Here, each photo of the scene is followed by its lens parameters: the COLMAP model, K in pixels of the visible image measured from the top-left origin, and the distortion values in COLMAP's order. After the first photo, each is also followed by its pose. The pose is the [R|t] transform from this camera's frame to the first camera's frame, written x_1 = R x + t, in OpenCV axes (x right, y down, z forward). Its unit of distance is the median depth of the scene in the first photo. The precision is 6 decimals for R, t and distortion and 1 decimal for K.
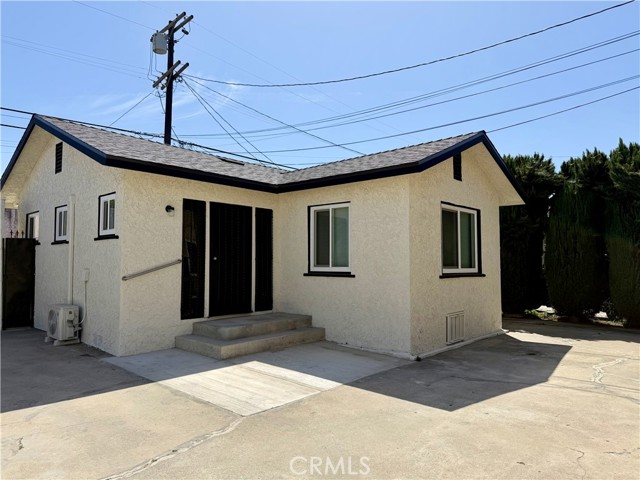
lens RADIAL K [[435.0, 0, 320.0], [0, 435.0, 240.0], [0, 0, 1]] dist [0.022346, -0.001771]
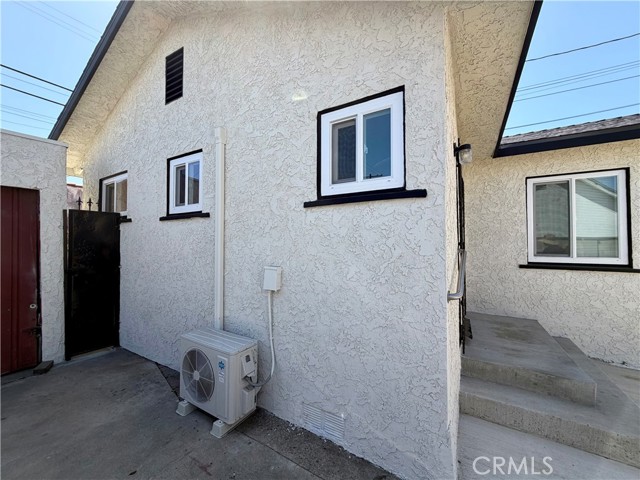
lens RADIAL K [[255.3, 0, 317.8], [0, 255.3, 239.8], [0, 0, 1]] dist [0.000926, 0.000043]
pose [[0.980481, 0.007854, 0.196457, -0.505958], [-0.013755, 0.999494, 0.028690, 0.025737], [-0.196133, -0.030832, 0.980093, 0.659585]]
